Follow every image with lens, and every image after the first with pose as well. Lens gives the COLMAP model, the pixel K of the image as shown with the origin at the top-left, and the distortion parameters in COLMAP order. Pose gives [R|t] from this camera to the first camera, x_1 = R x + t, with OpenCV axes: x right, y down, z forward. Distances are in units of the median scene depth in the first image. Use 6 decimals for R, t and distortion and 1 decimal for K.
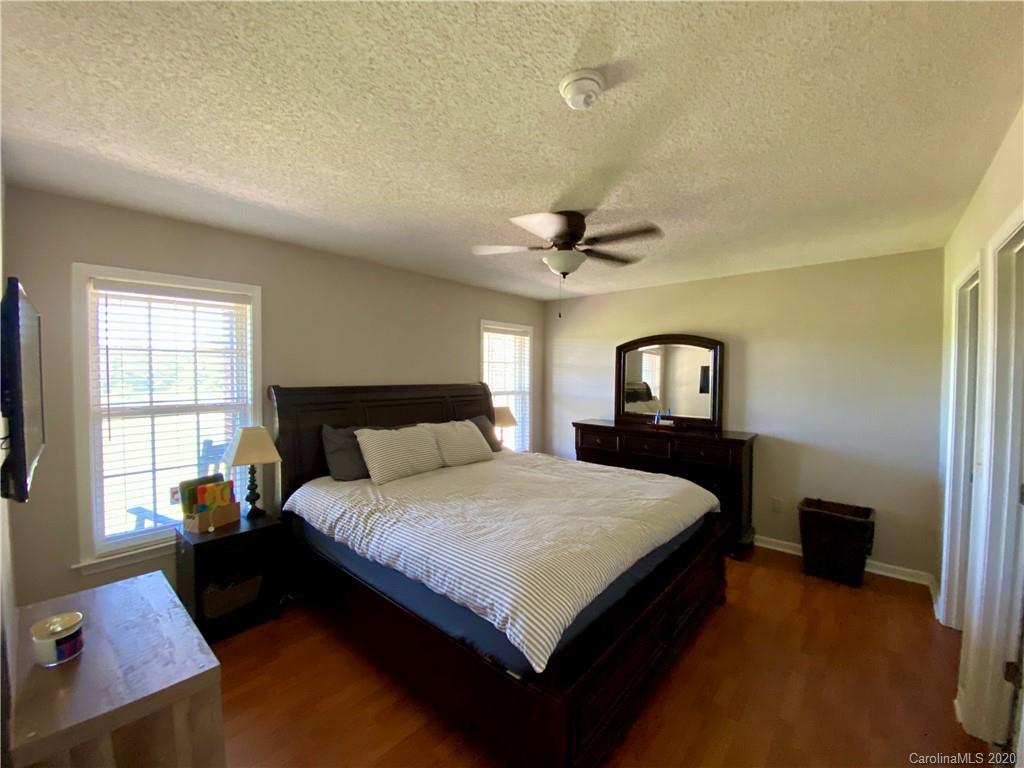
lens RADIAL K [[410.0, 0, 516.2], [0, 410.0, 382.3], [0, 0, 1]] dist [0.031467, -0.025999]
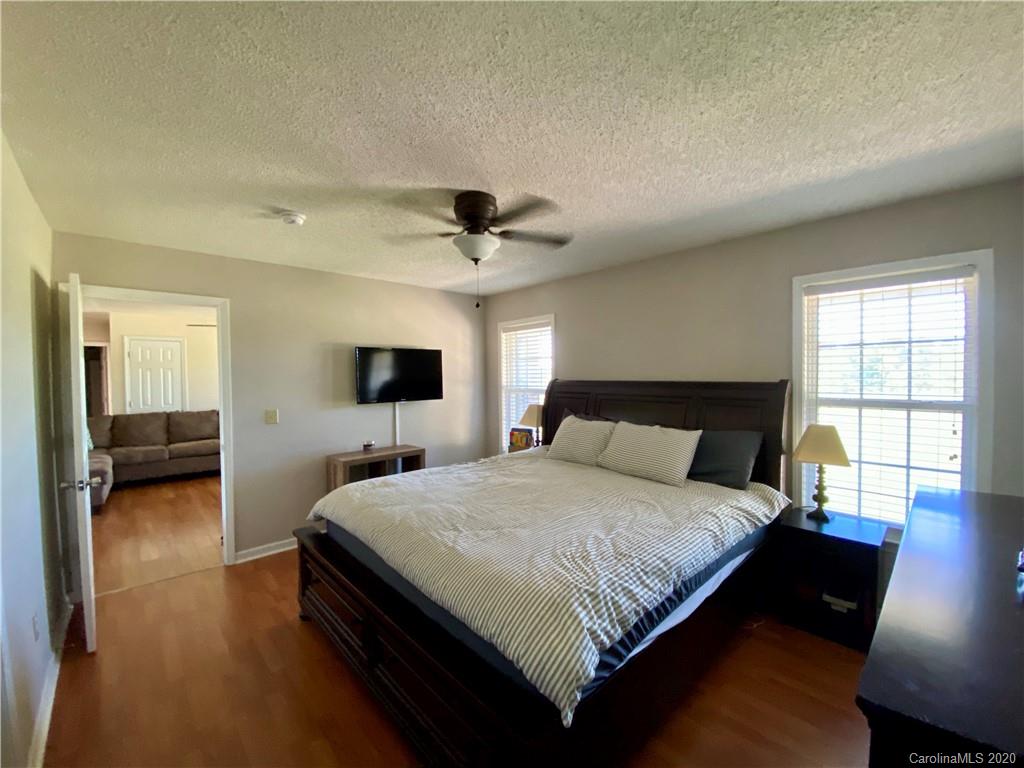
lens RADIAL K [[410.0, 0, 516.2], [0, 410.0, 382.3], [0, 0, 1]] dist [0.031467, -0.025999]
pose [[-0.109006, 0.027753, -0.993654, 0.249360], [-0.006611, 0.999568, 0.028644, -0.005596], [0.994019, 0.009691, -0.108776, 0.289267]]
